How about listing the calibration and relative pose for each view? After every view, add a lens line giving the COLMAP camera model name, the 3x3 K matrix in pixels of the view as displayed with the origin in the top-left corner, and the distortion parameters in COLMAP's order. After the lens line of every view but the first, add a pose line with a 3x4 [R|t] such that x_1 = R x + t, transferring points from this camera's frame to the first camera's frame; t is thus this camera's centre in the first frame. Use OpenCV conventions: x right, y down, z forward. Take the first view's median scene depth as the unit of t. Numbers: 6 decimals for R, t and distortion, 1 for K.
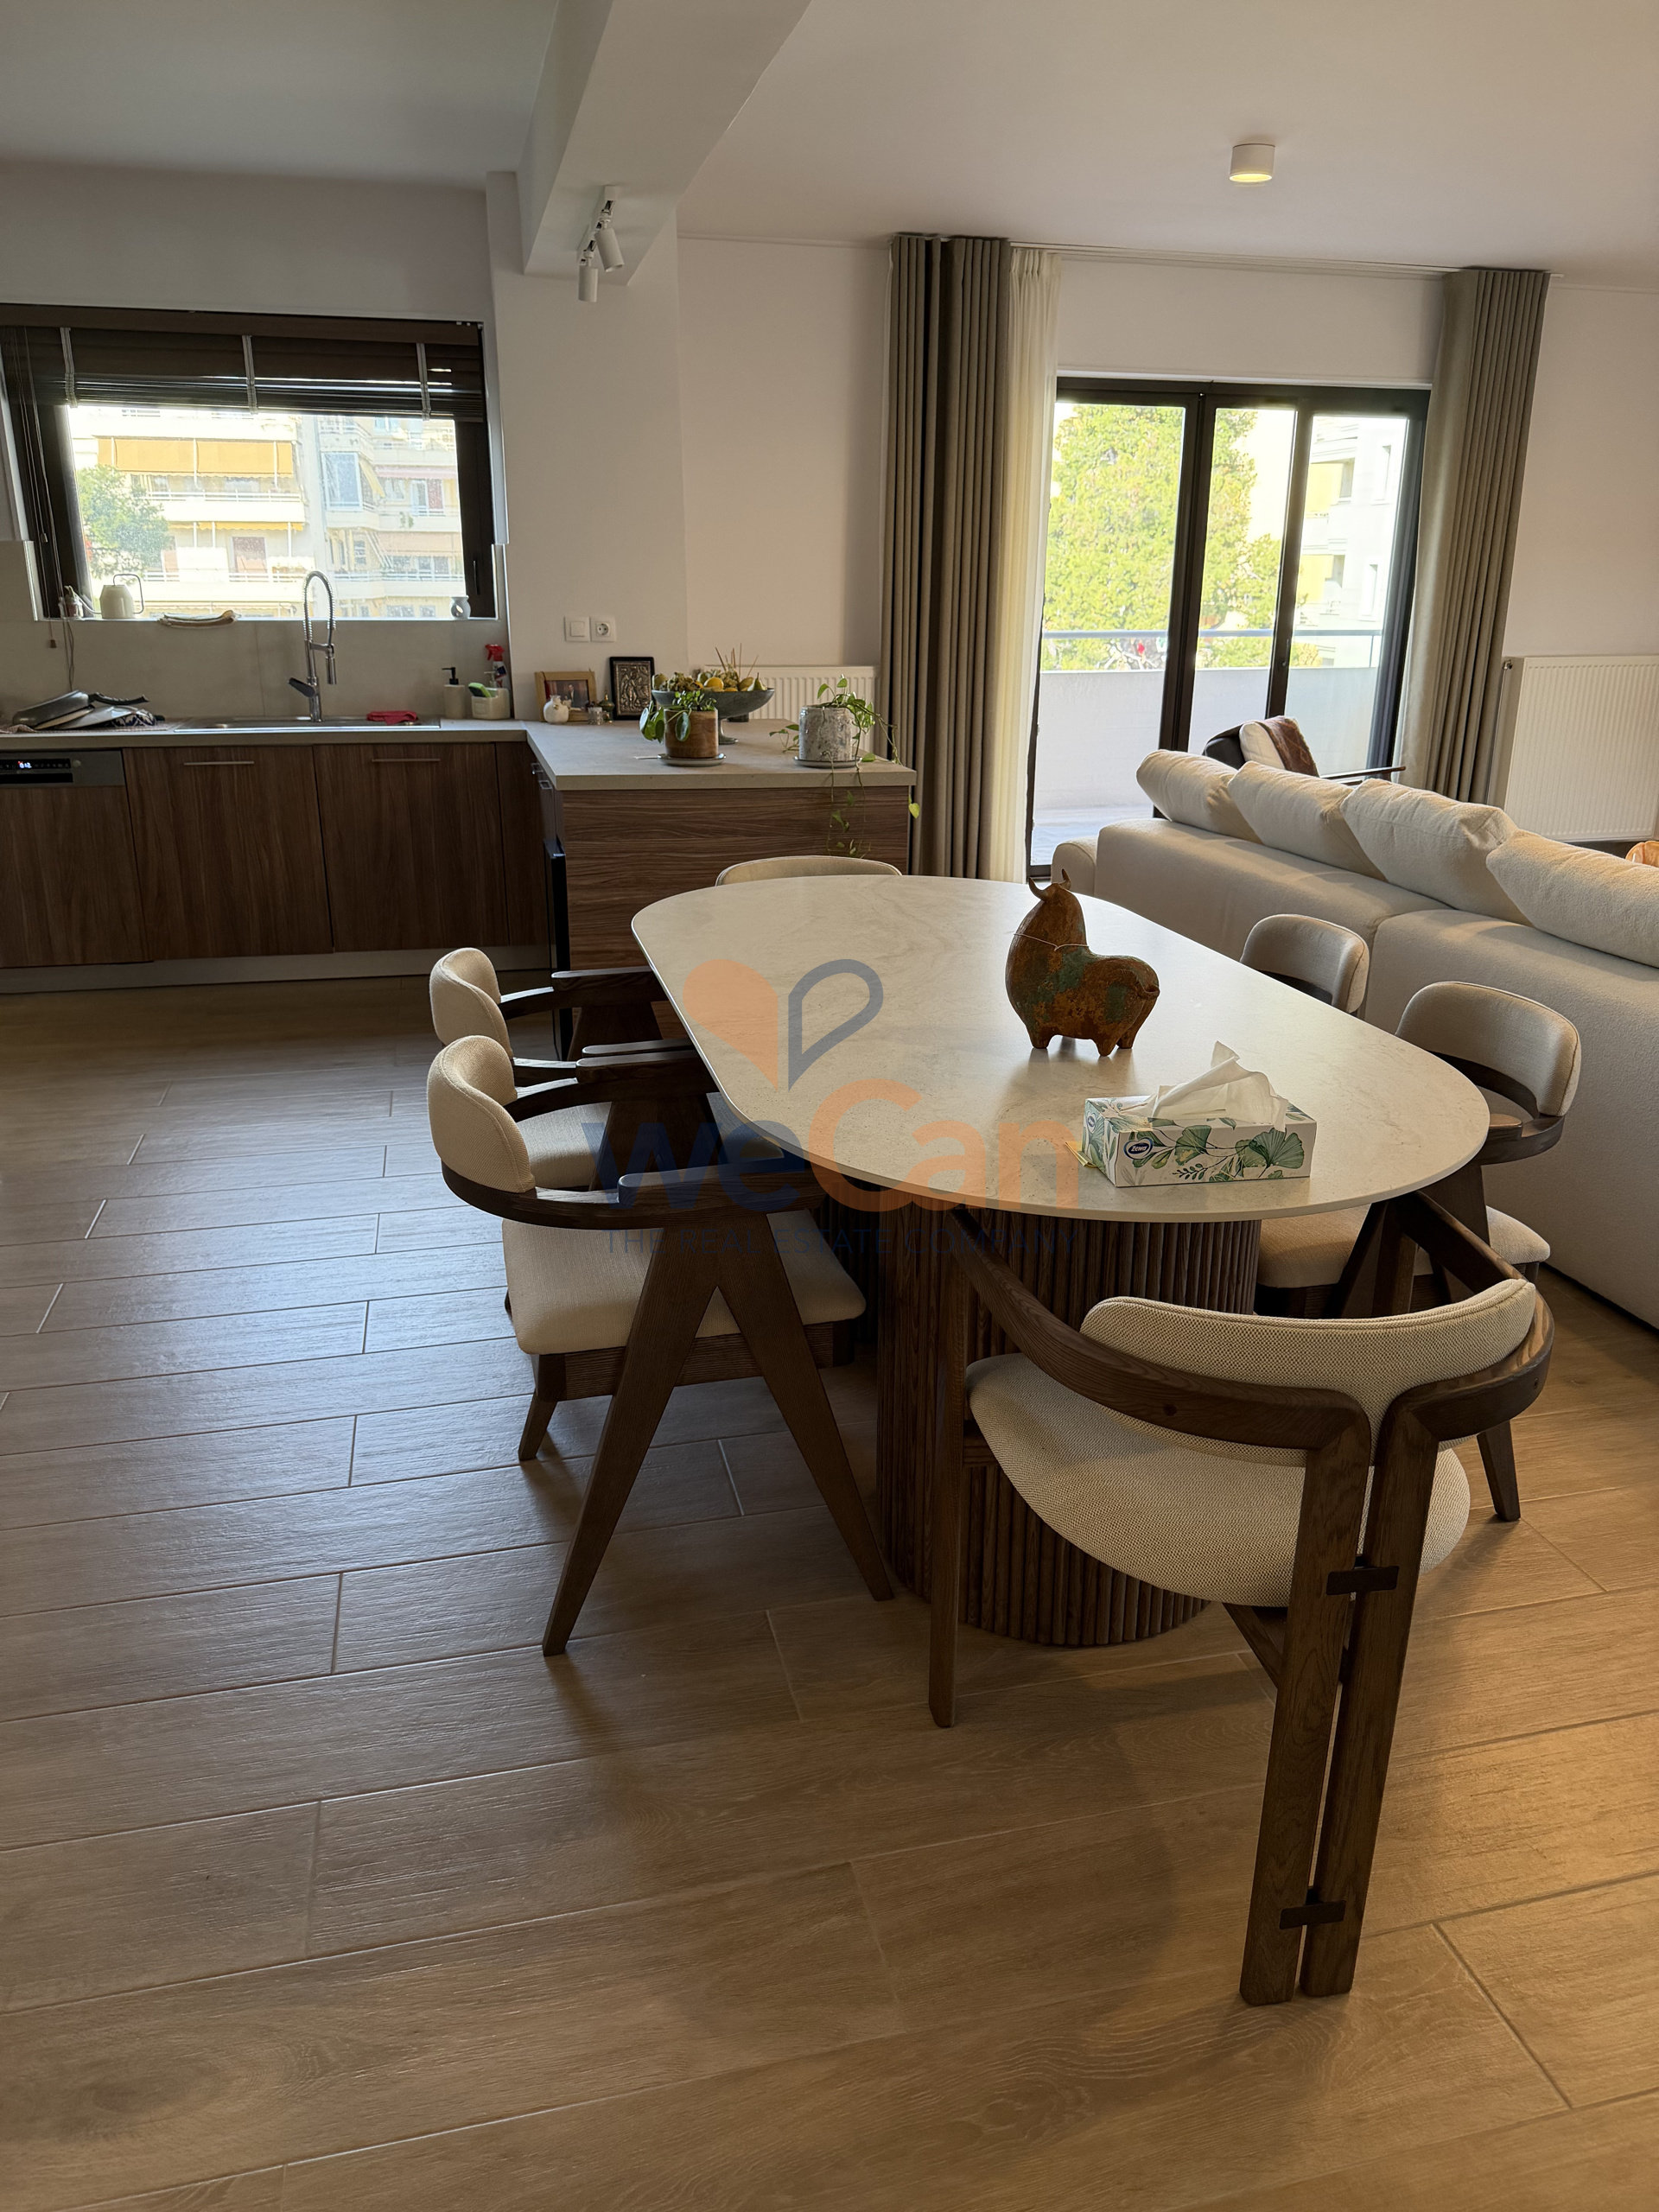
lens RADIAL K [[1548.9, 0, 829.5], [0, 1548.9, 1106.0], [0, 0, 1]] dist [0.070768, -0.103885]
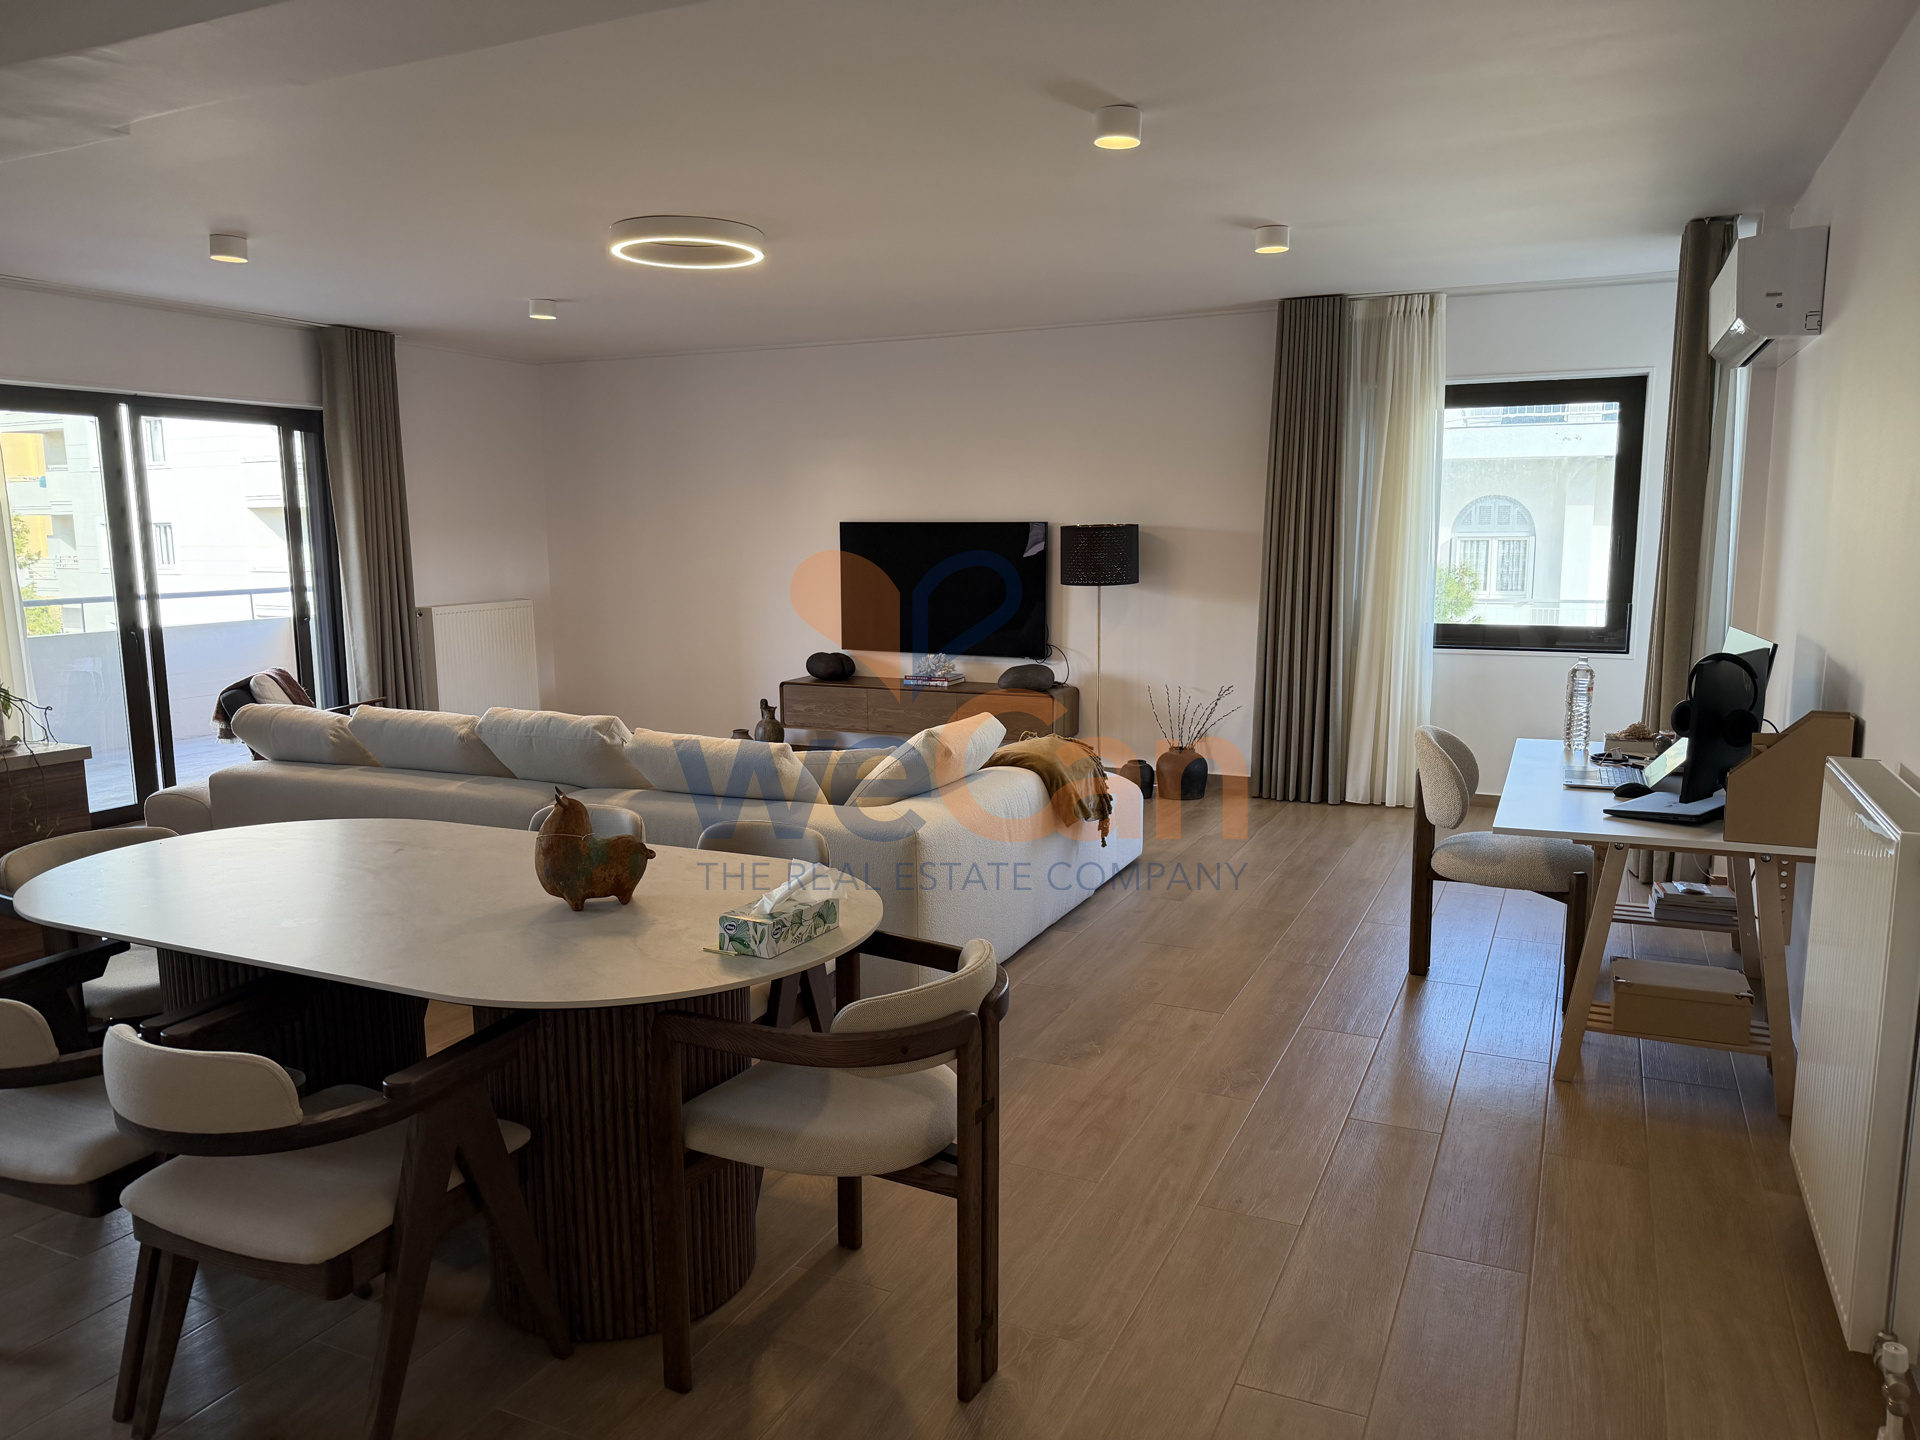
lens RADIAL K [[1344.5, 0, 956.4], [0, 1344.5, 731.7], [0, 0, 1]] dist [0.070768, -0.103885]
pose [[0.623217, -0.129542, 0.771245, -0.361267], [0.263089, 0.963435, -0.050770, -0.025713], [-0.736468, 0.234547, 0.634510, -0.046909]]
